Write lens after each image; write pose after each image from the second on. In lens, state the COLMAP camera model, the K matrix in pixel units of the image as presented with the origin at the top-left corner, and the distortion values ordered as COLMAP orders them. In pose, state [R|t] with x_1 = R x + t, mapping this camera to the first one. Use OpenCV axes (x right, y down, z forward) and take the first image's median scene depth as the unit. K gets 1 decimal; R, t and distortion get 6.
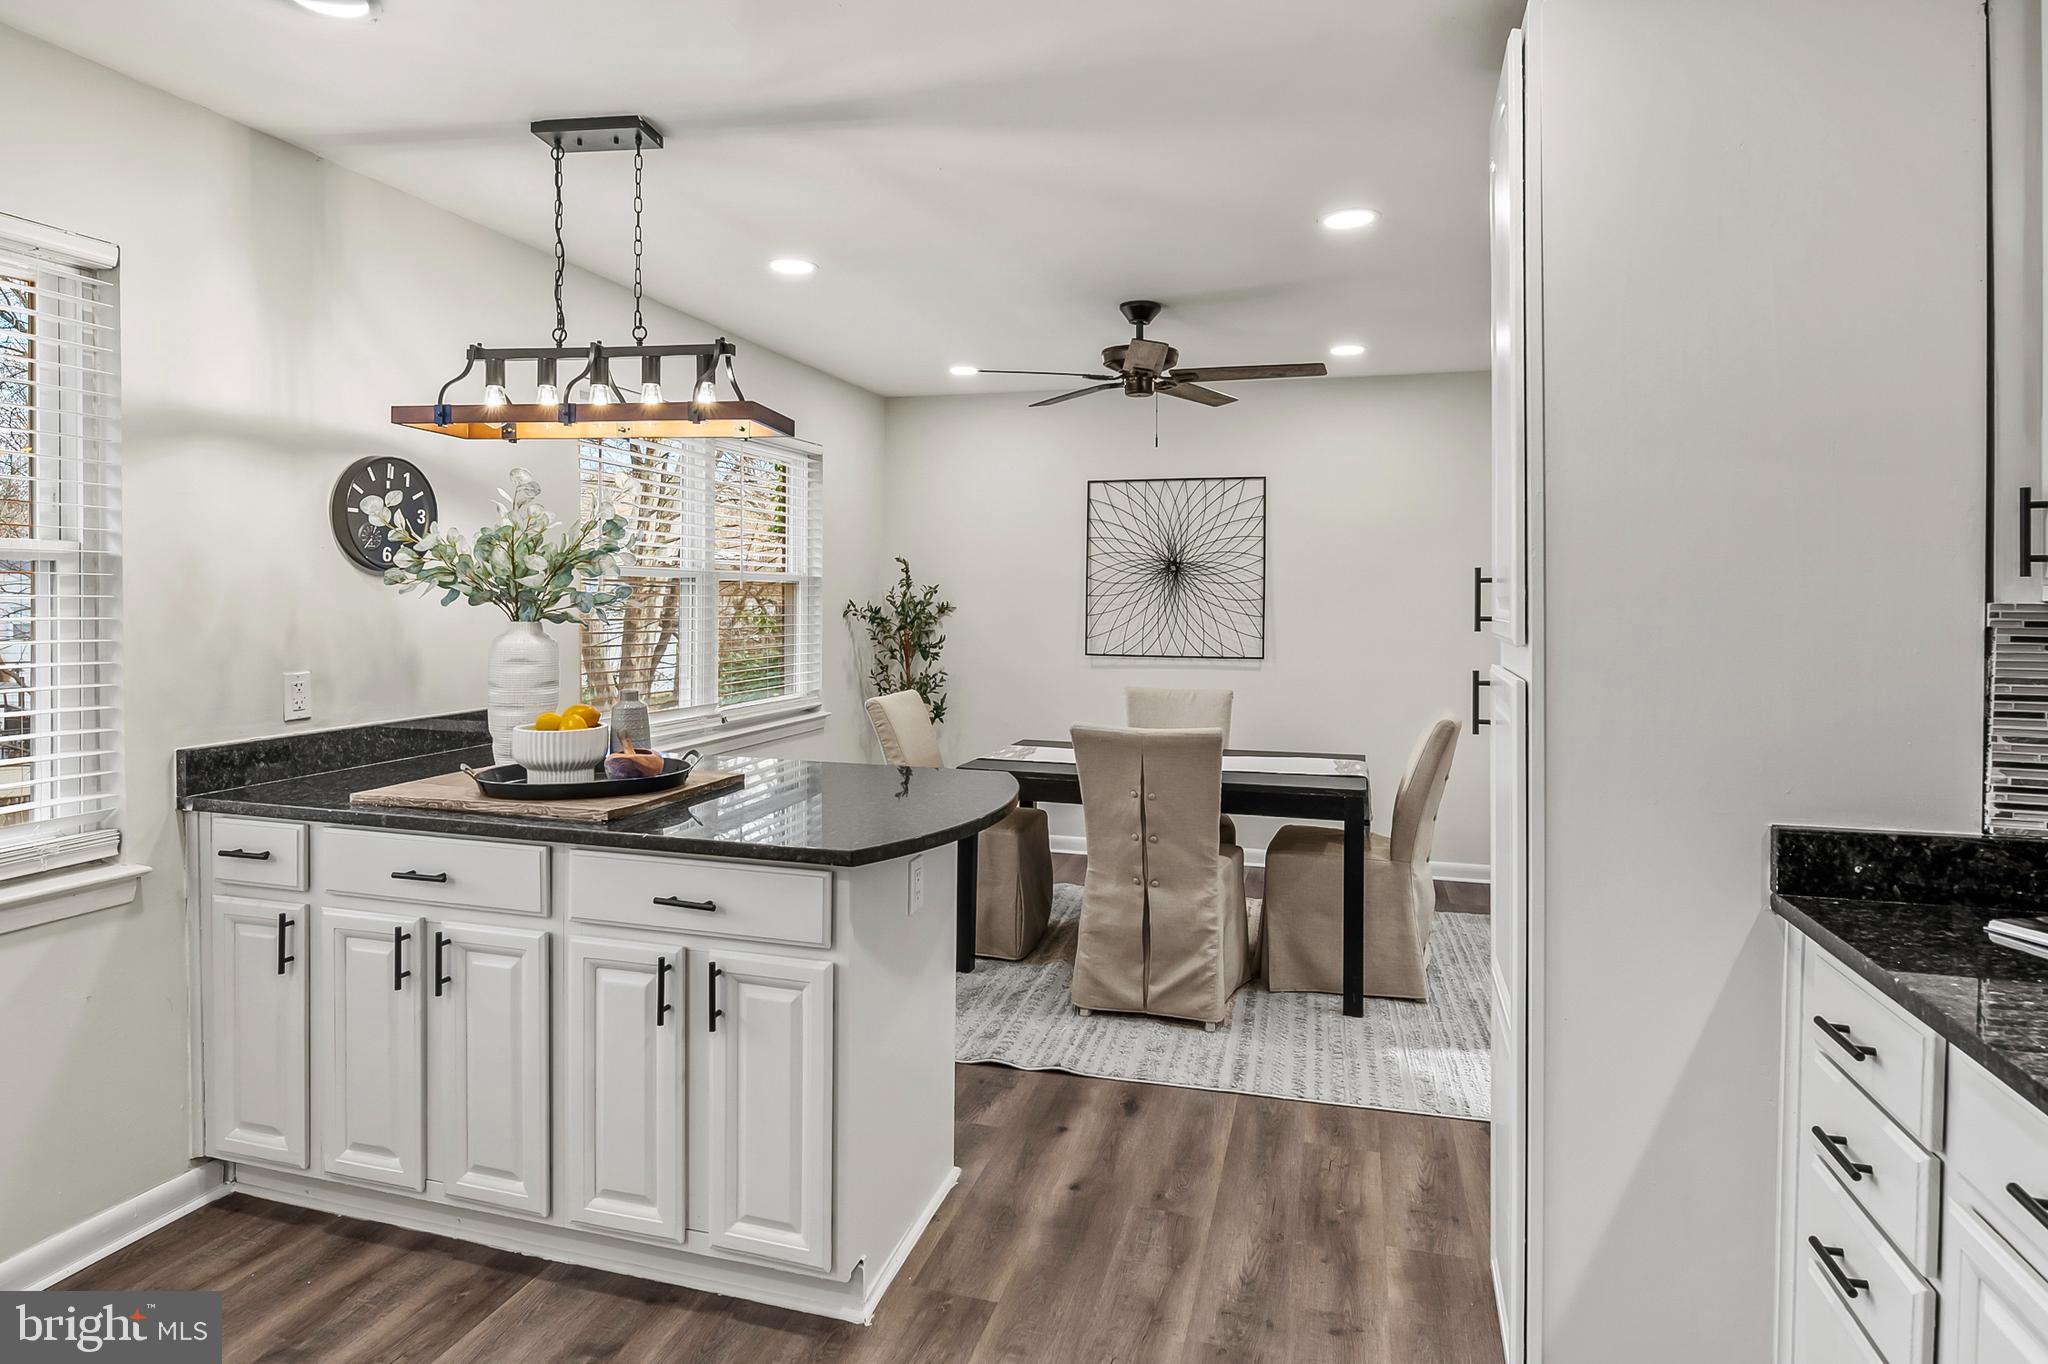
lens RADIAL K [[1117.1, 0, 962.9], [0, 1117.1, 614.9], [0, 0, 1]] dist [0.000100, -0.004621]
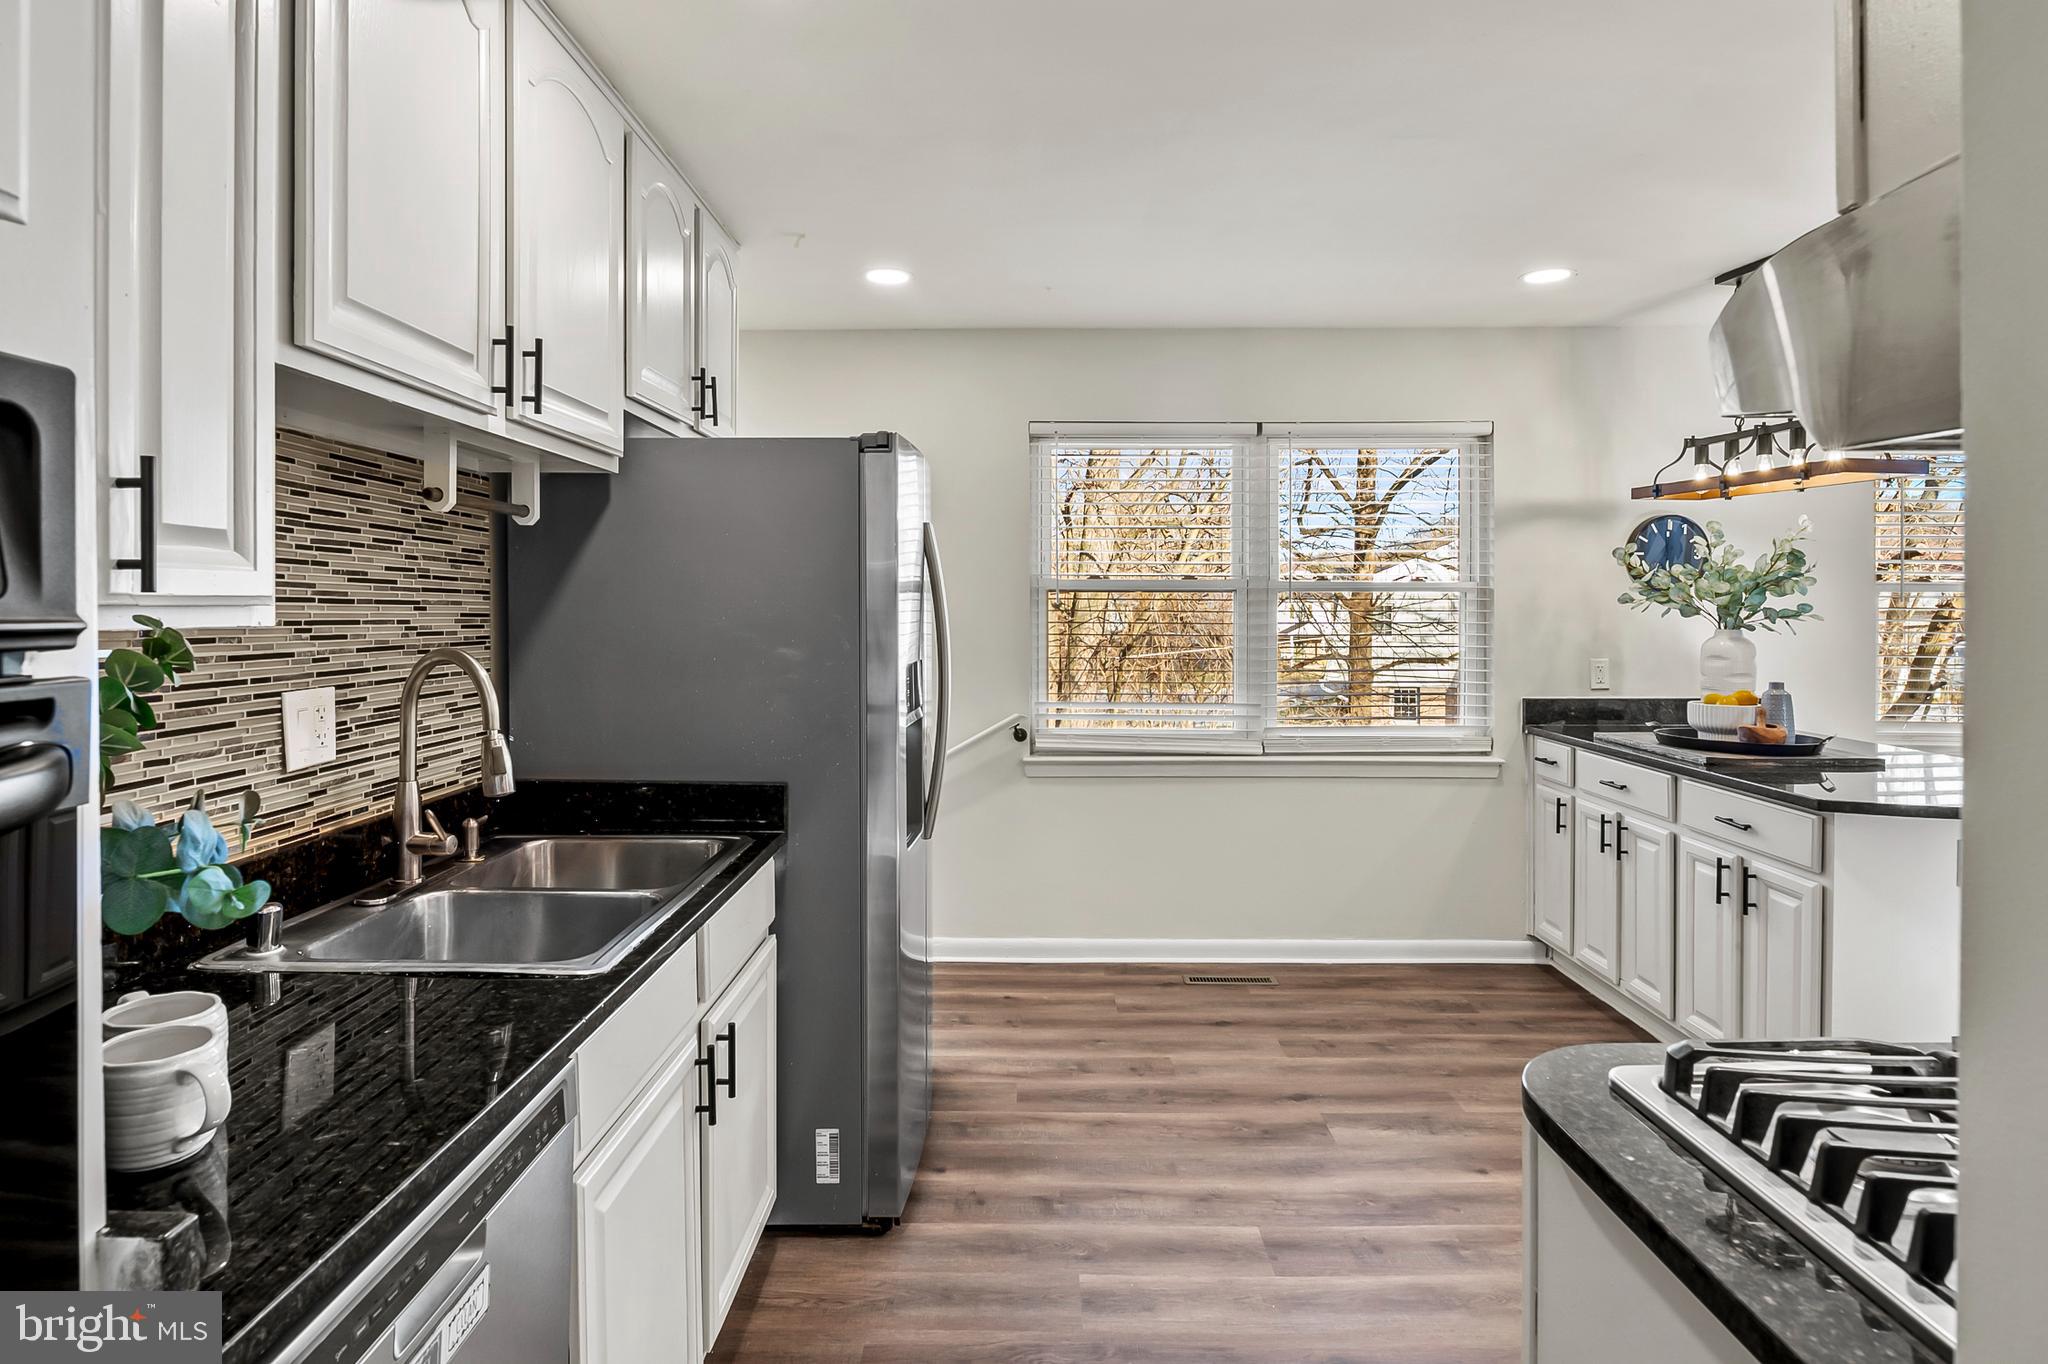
lens RADIAL K [[1117.1, 0, 996.9], [0, 1117.1, 604.7], [0, 0, 1]] dist [0.000100, -0.004621]
pose [[0.256189, -0.007340, -0.966599, 0.786996], [-0.013824, 0.999841, -0.011257, 0.004581], [0.966528, 0.016246, 0.256046, -0.256097]]
